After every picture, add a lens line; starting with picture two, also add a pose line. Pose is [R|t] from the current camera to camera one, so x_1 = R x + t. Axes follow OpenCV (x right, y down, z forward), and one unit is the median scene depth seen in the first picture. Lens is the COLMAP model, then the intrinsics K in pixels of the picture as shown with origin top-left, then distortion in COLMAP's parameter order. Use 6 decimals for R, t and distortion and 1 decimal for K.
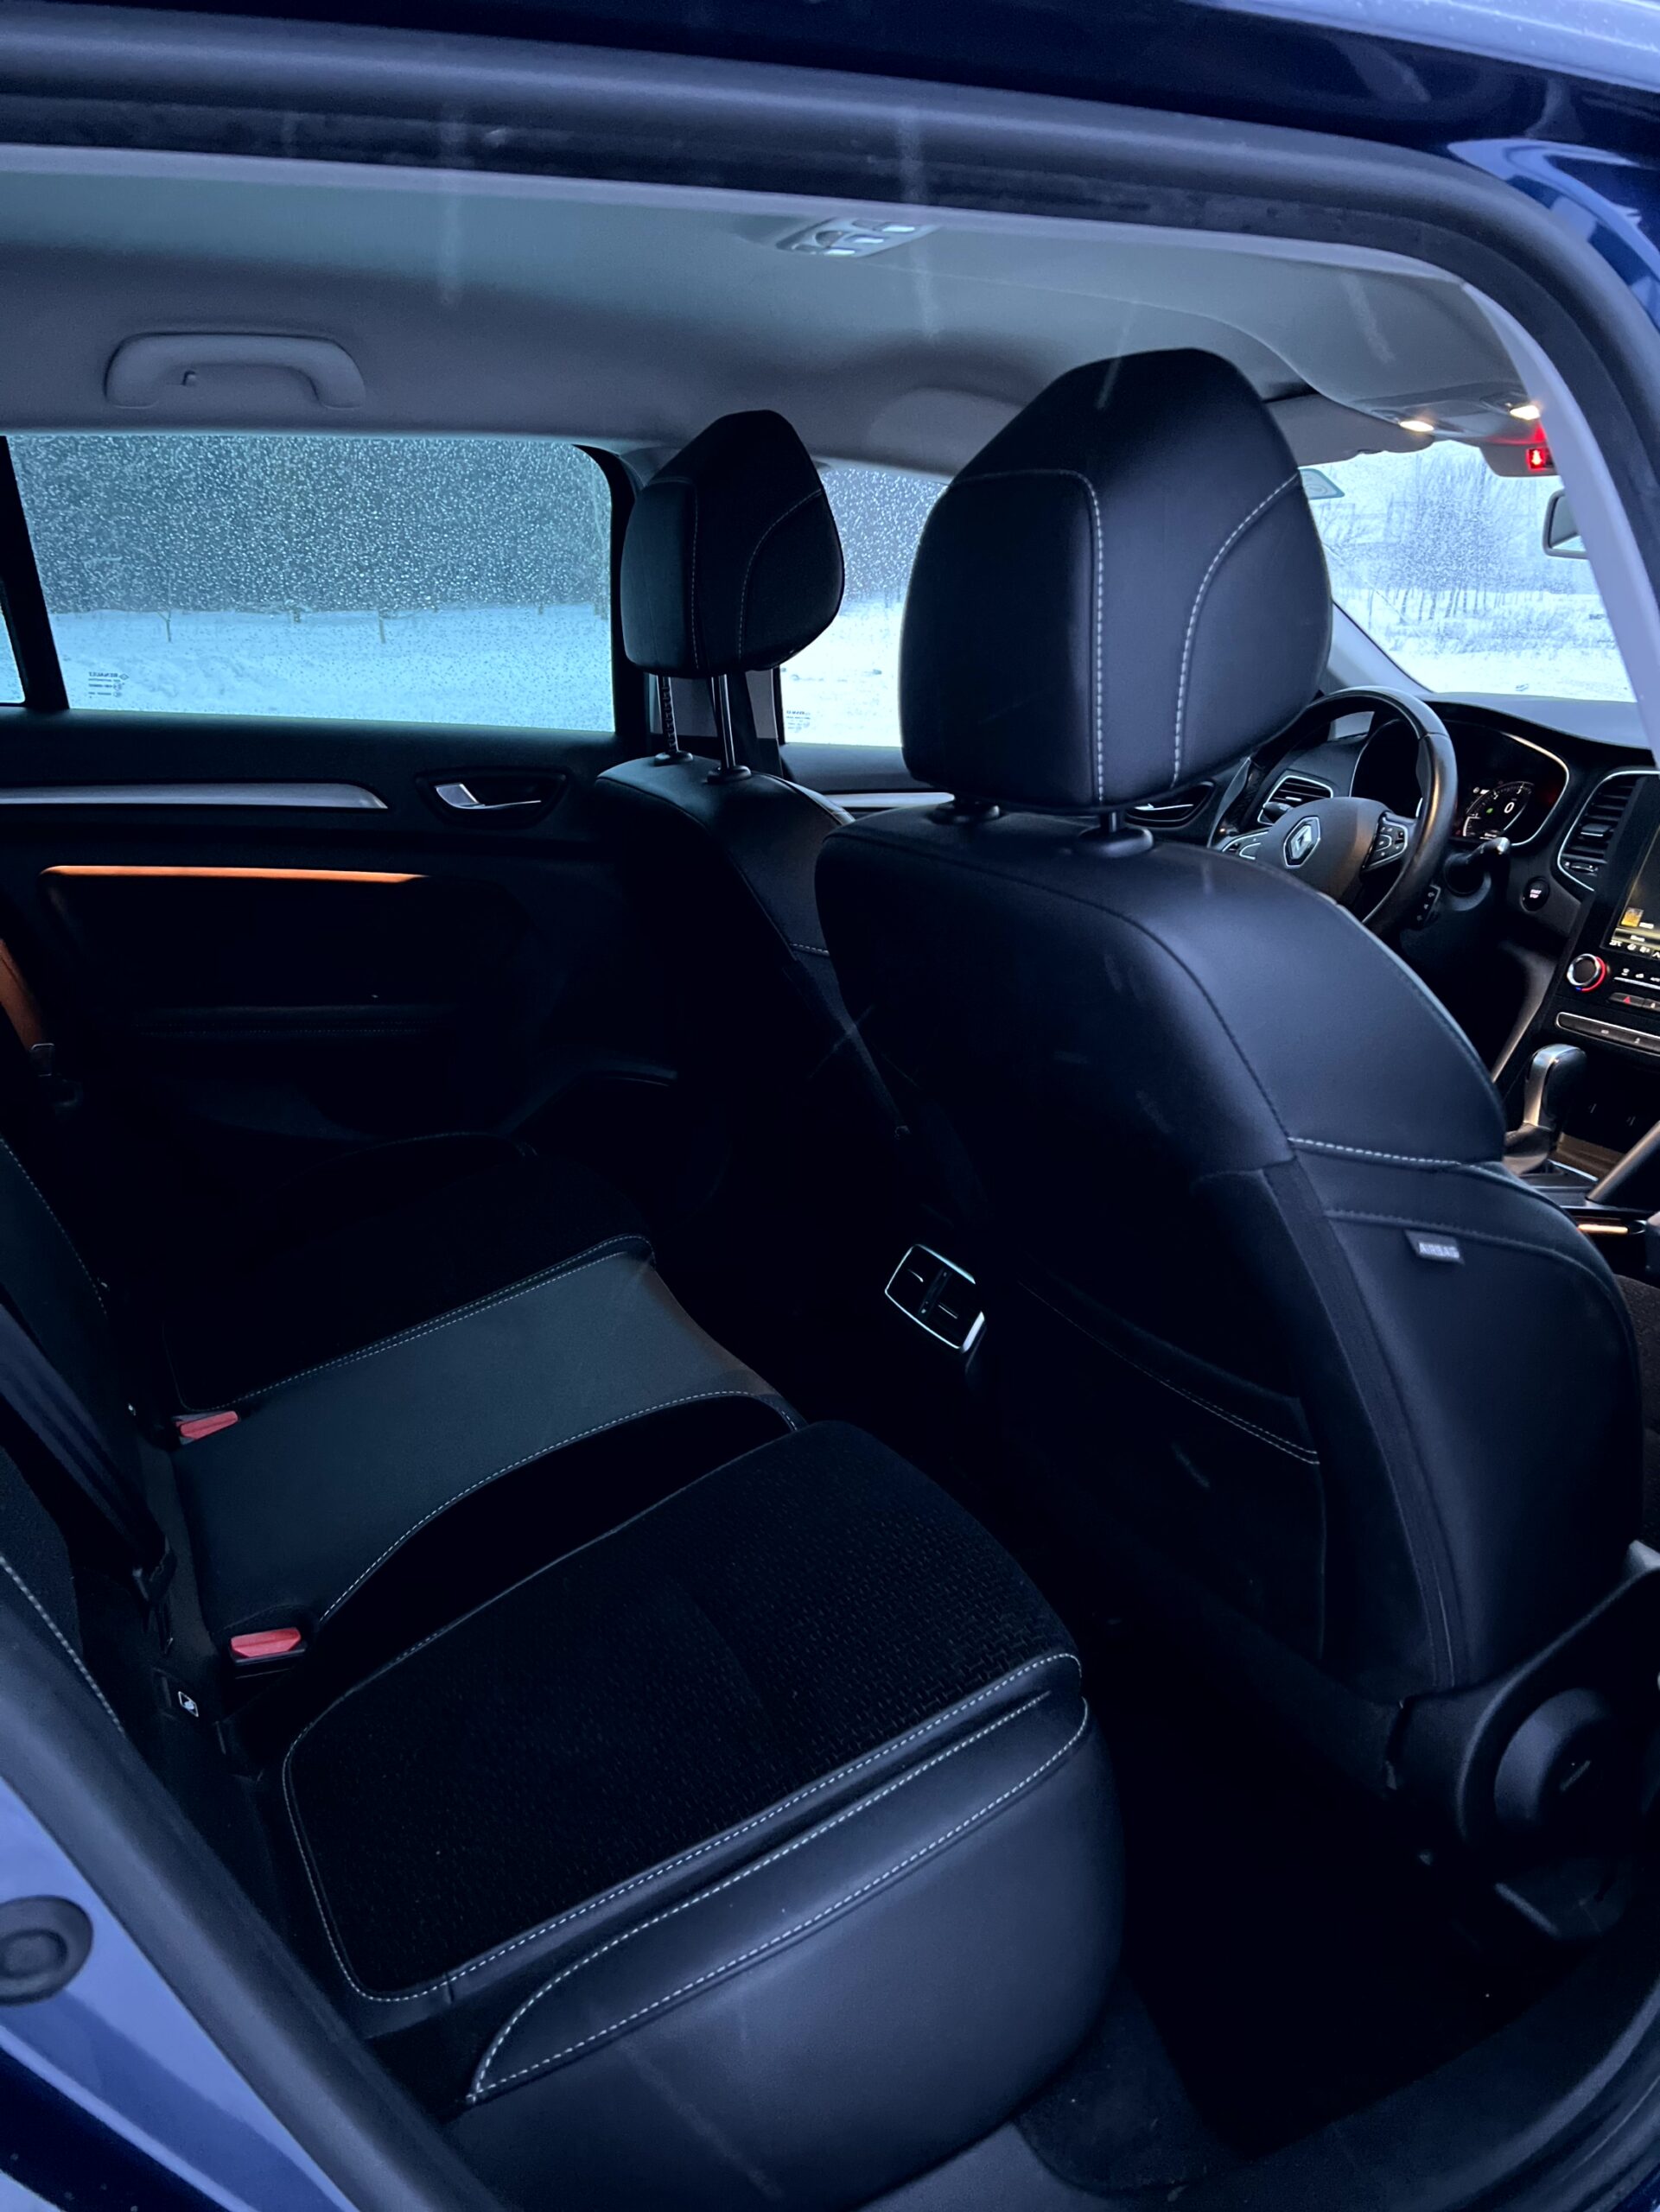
lens RADIAL K [[1663.8, 0, 830.0], [0, 1663.8, 1092.1], [0, 0, 1]] dist [0.038085, -0.039136]
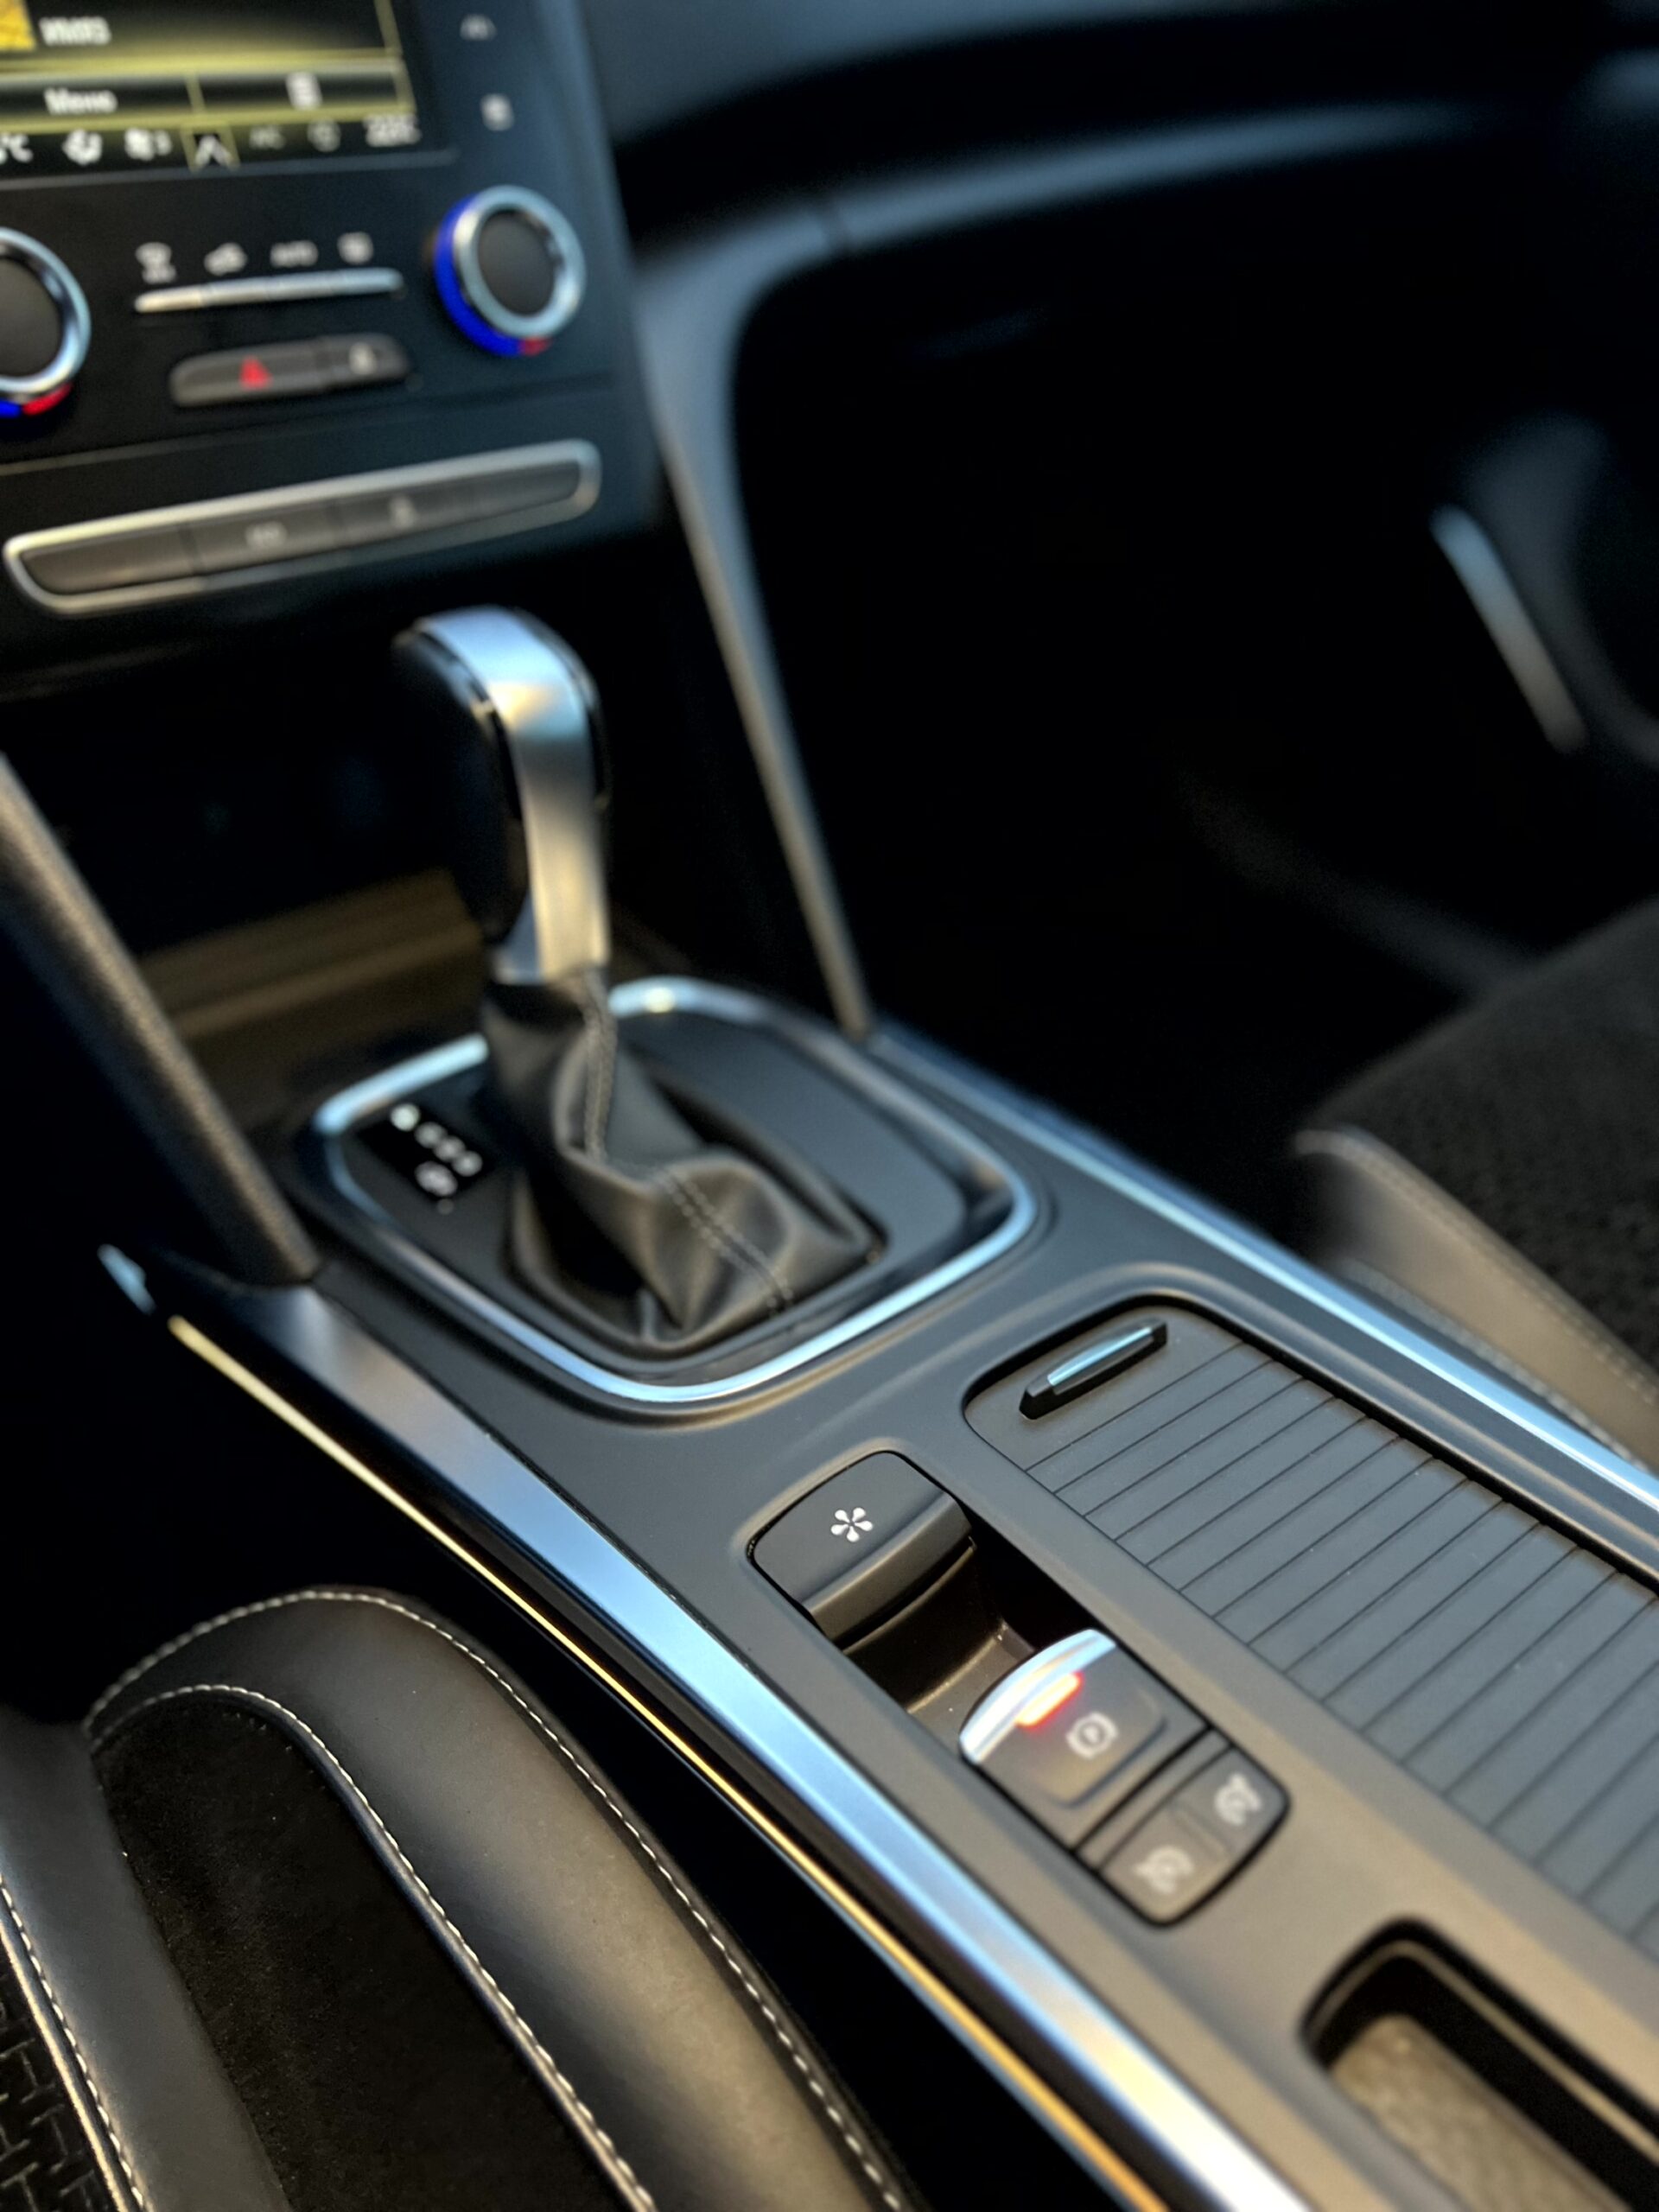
lens RADIAL K [[1666.7, 0, 837.5], [0, 1666.7, 1119.3], [0, 0, 1]] dist [0.039268, -0.063609]
pose [[-0.238623, -0.591275, 0.770359, 0.187633], [0.233919, 0.734920, 0.636533, -0.102692], [-0.942519, 0.332093, -0.037058, 0.892037]]
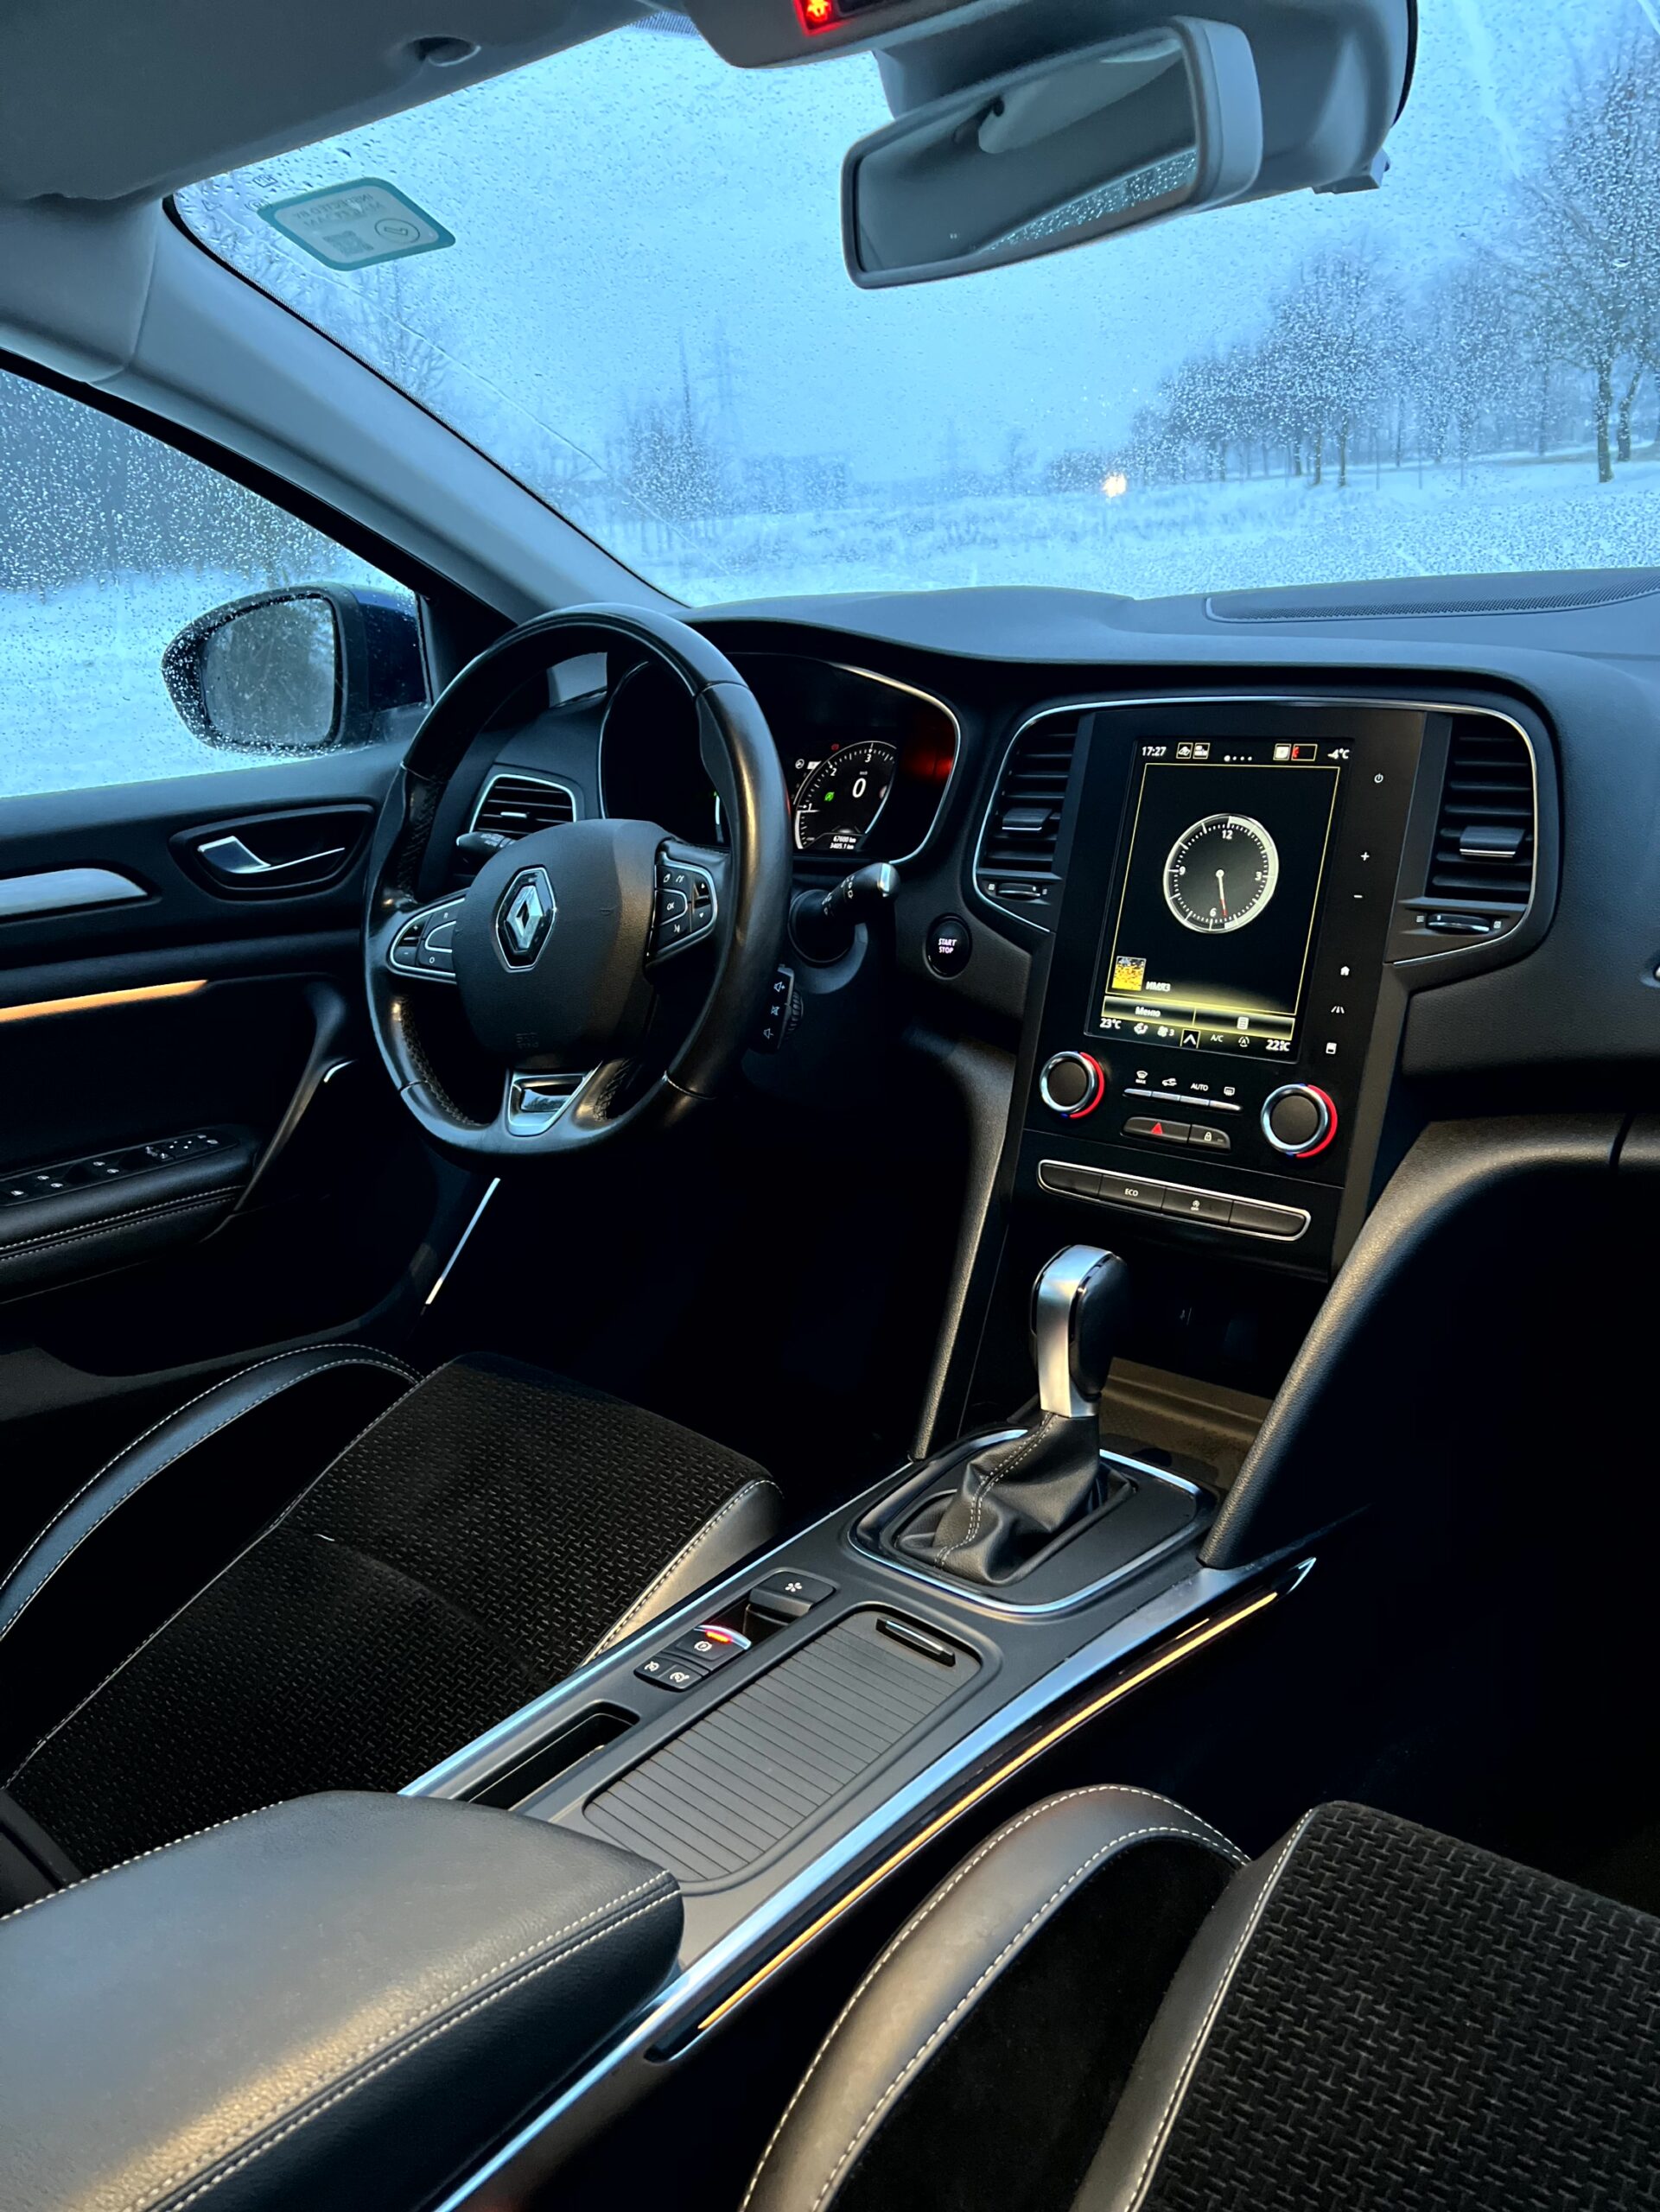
lens RADIAL K [[1686.0, 0, 826.9], [0, 1686.0, 1096.8], [0, 0, 1]] dist [0.250863, -0.472579]
pose [[0.908993, -0.213653, 0.357889, 0.171074], [0.206333, 0.976701, 0.059013, -0.110754], [-0.362159, 0.020202, 0.931898, 0.487387]]
